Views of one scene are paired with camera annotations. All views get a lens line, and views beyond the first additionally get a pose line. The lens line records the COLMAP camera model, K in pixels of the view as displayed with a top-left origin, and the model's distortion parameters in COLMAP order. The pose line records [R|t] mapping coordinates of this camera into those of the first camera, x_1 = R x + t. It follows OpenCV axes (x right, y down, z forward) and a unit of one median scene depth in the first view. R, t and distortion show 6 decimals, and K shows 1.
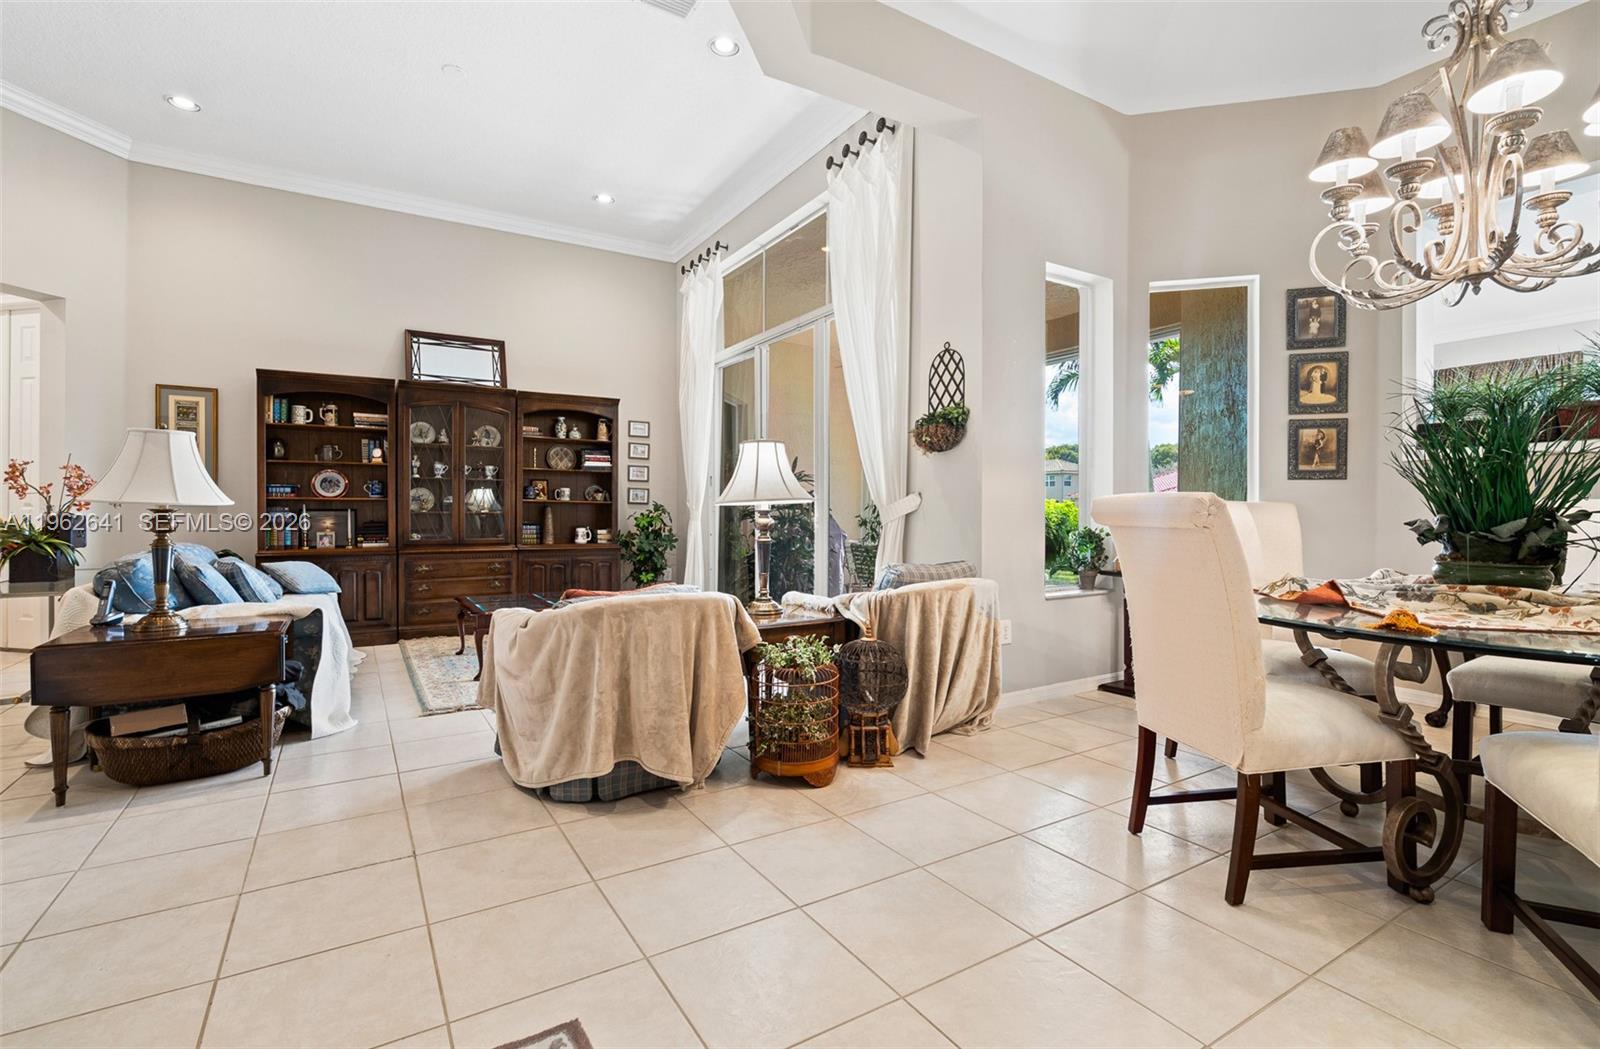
lens RADIAL K [[741.6, 0, 826.6], [0, 741.6, 517.1], [0, 0, 1]] dist [-0.002643, 0.000220]
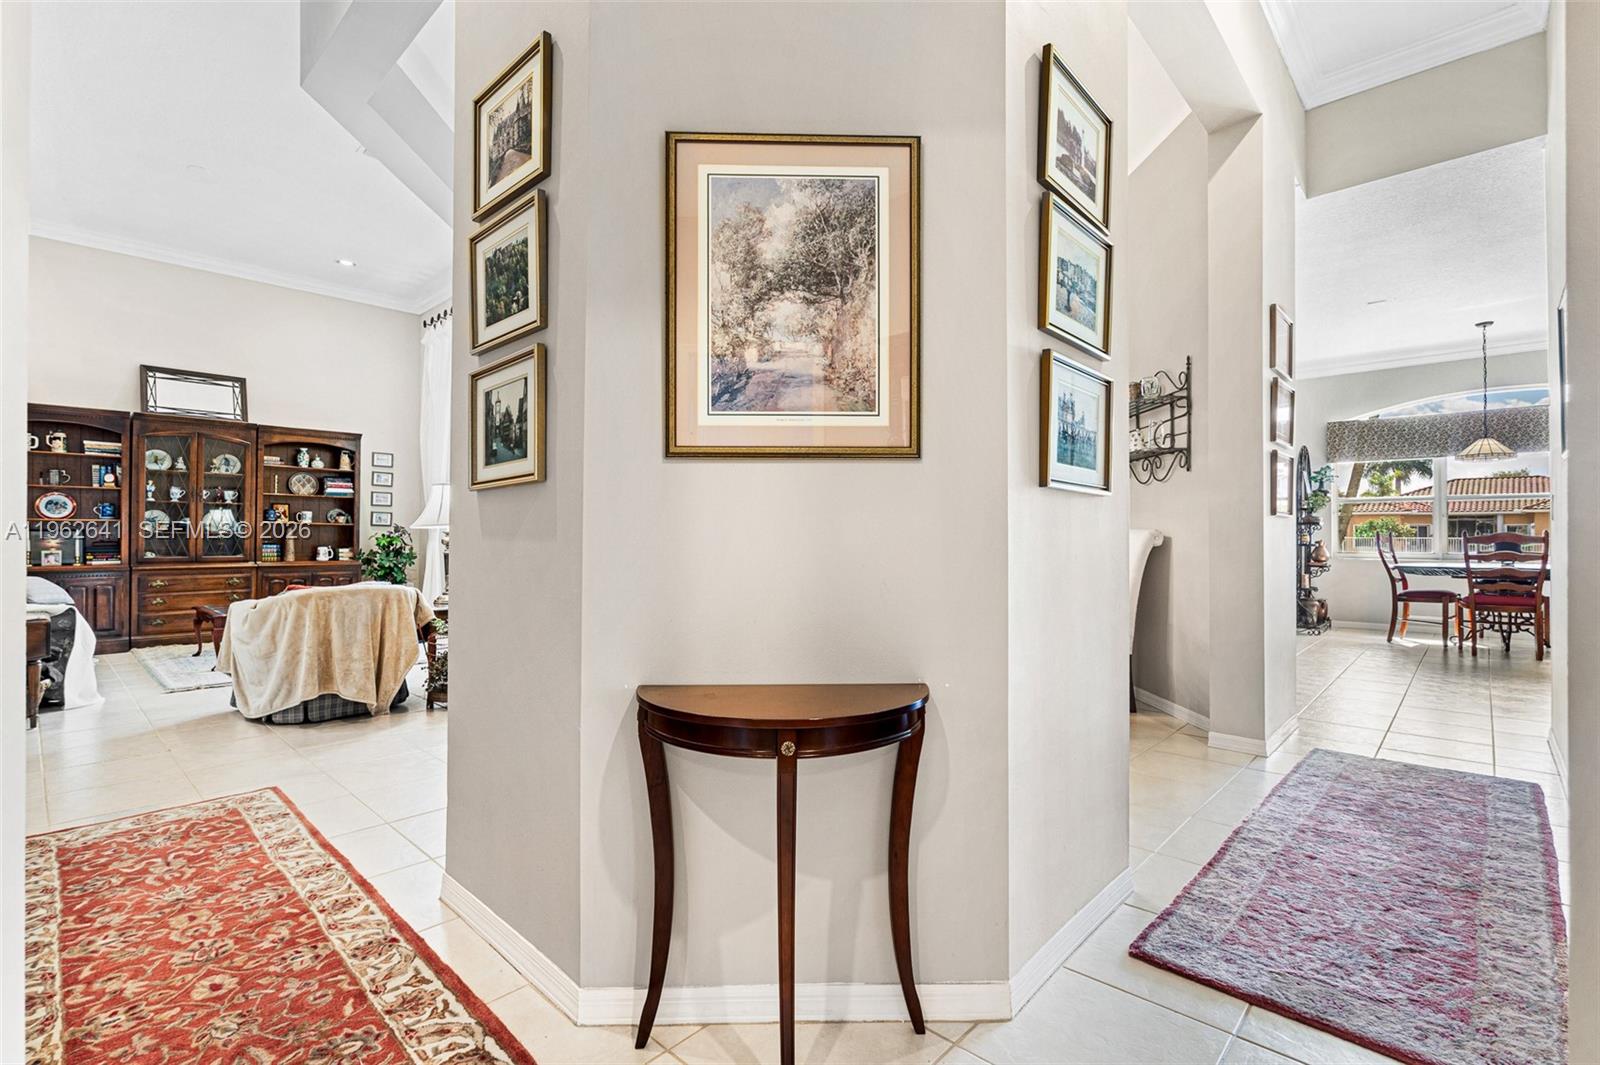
lens RADIAL K [[726.6, 0, 805.2], [0, 726.6, 528.6], [0, 0, 1]] dist [-0.000561, -0.000741]
pose [[0.970291, 0.004362, 0.241903, 0.122803], [-0.000884, 0.999895, -0.014486, 0.002173], [-0.241941, 0.013842, 0.970192, -0.269387]]
